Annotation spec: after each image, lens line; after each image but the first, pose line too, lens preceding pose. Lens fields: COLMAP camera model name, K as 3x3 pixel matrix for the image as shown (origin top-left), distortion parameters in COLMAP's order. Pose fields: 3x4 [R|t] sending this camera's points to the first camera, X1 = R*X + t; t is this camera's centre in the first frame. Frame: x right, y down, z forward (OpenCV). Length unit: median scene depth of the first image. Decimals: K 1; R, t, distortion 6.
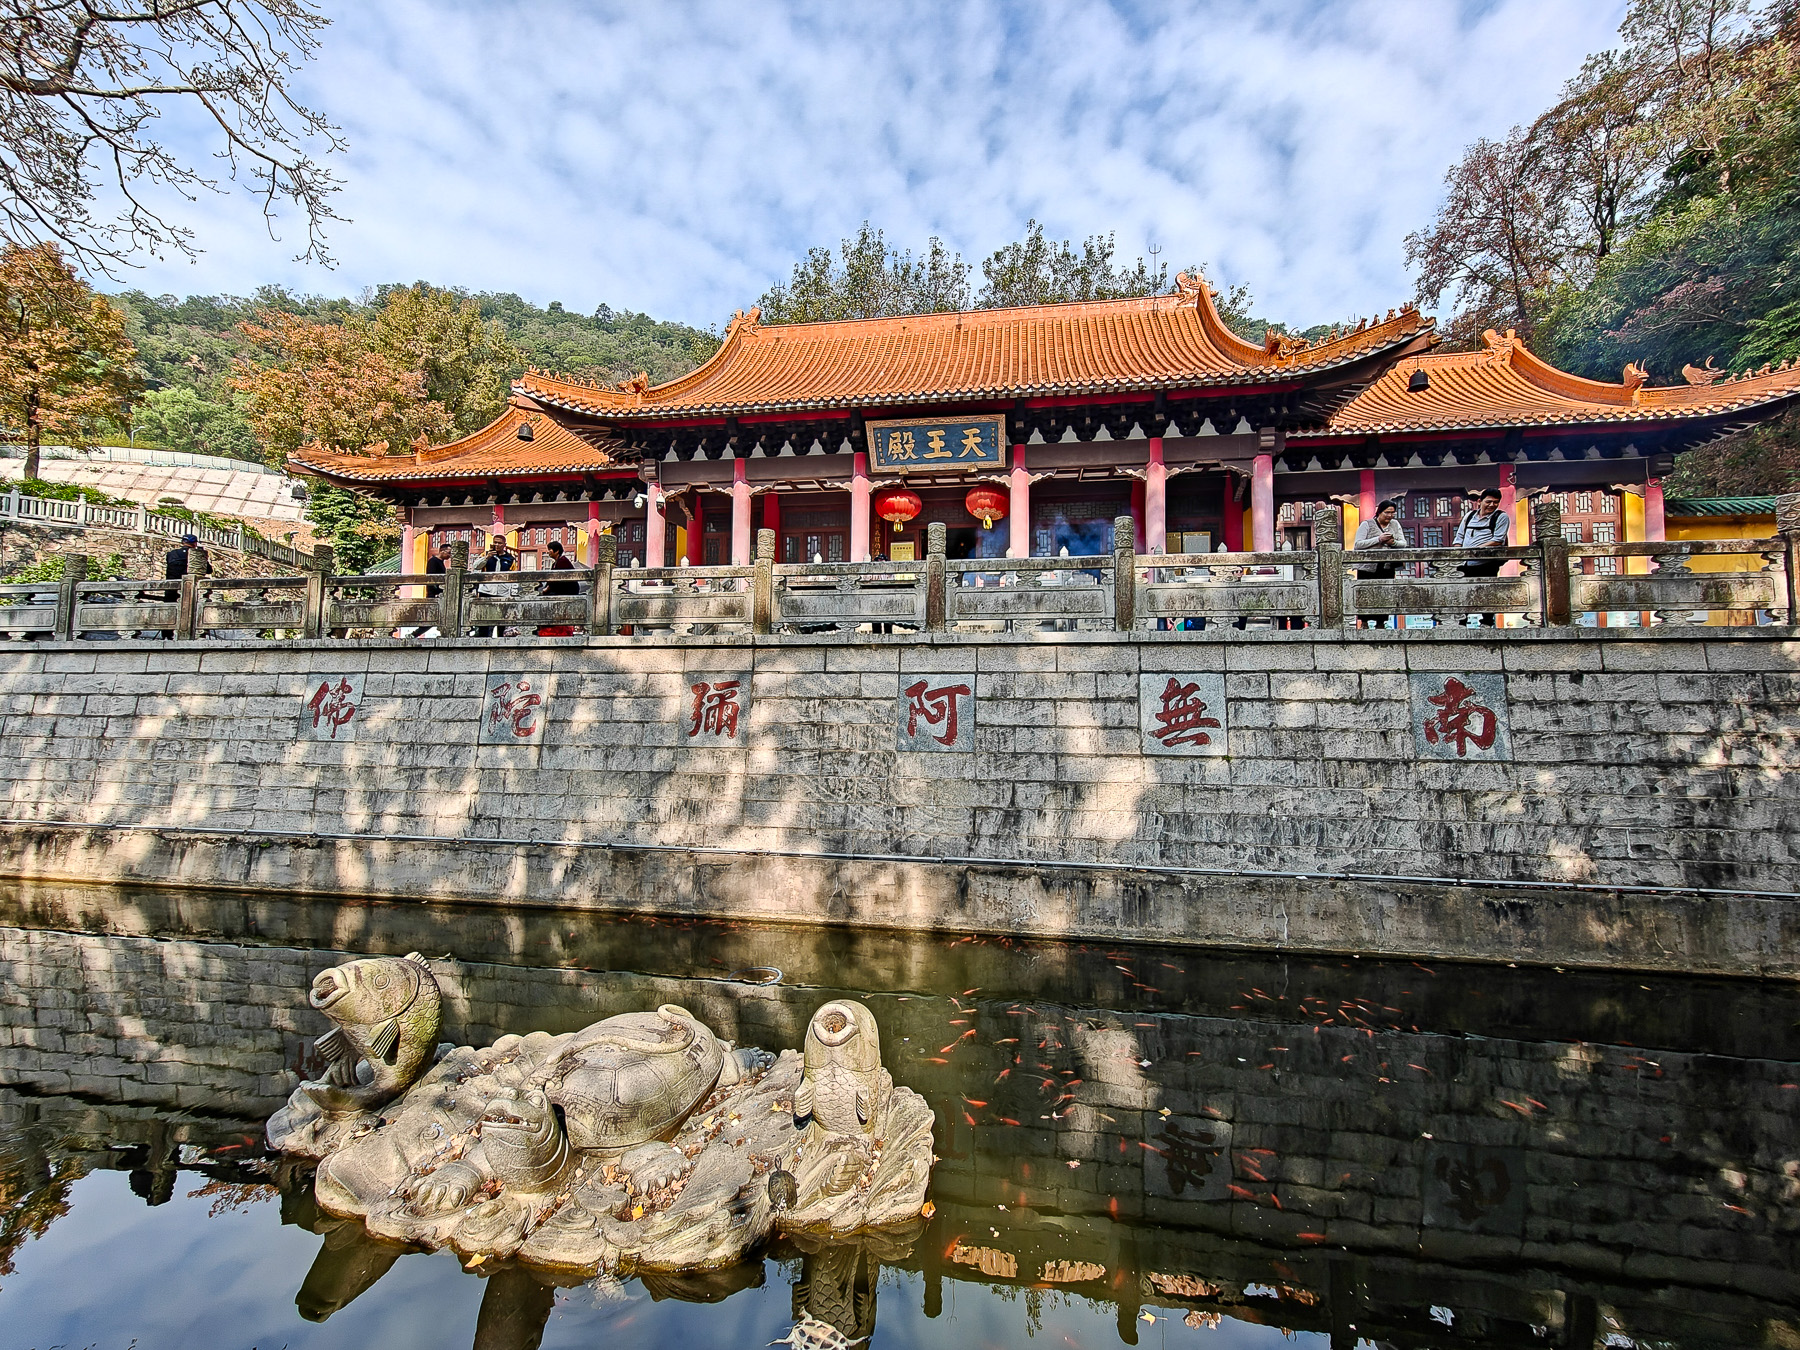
lens RADIAL K [[742.3, 0, 892.0], [0, 742.3, 685.9], [0, 0, 1]] dist [-0.005694, 0.001061]
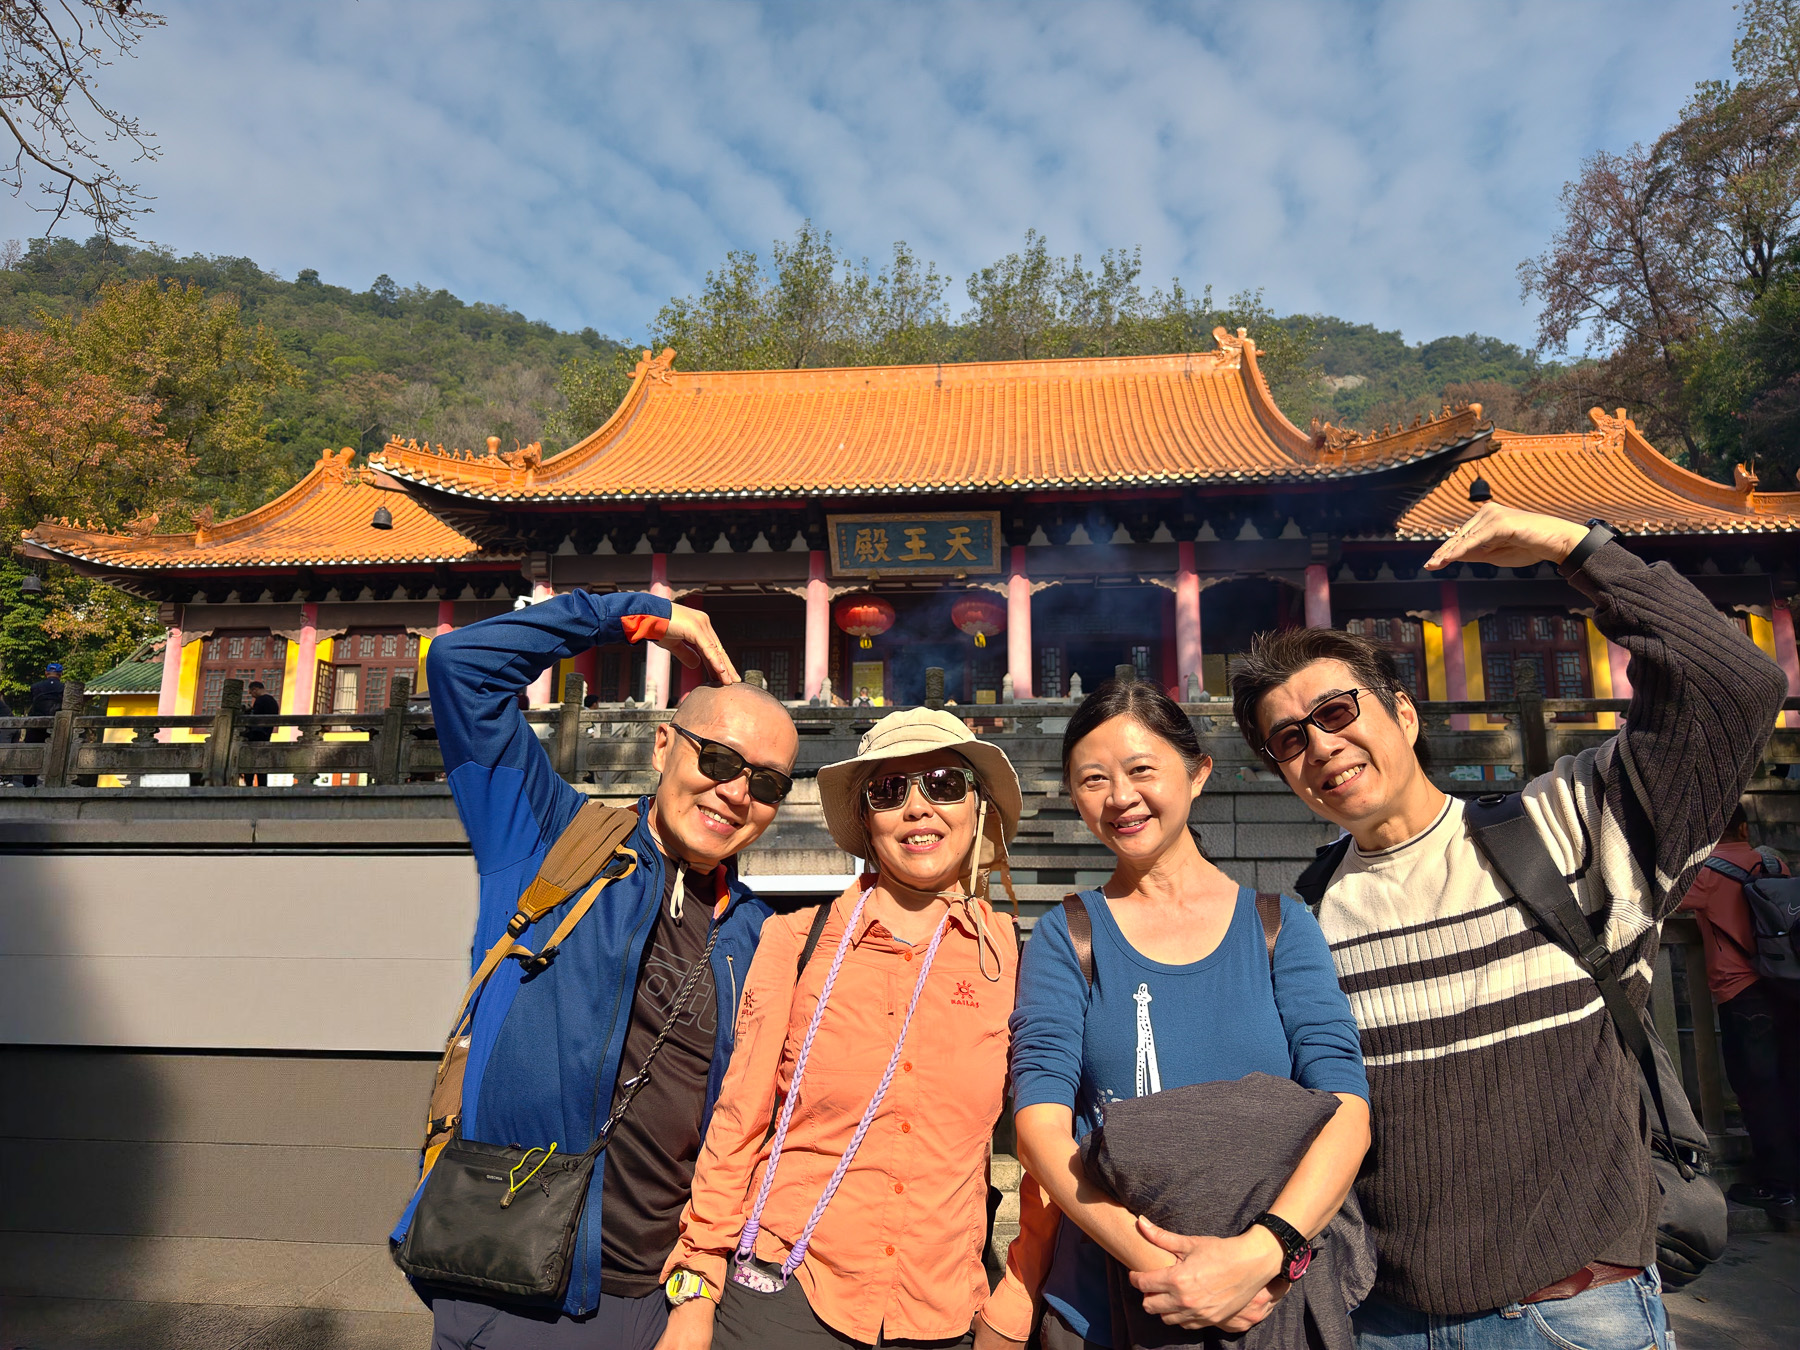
lens RADIAL K [[1182.5, 0, 906.1], [0, 1182.5, 687.1], [0, 0, 1]] dist [0.000080, 0.027838]
pose [[0.997489, 0.009505, 0.070177, -0.035787], [0.001140, 0.988669, -0.150111, 0.015177], [-0.070808, 0.149814, 0.986175, -0.215164]]
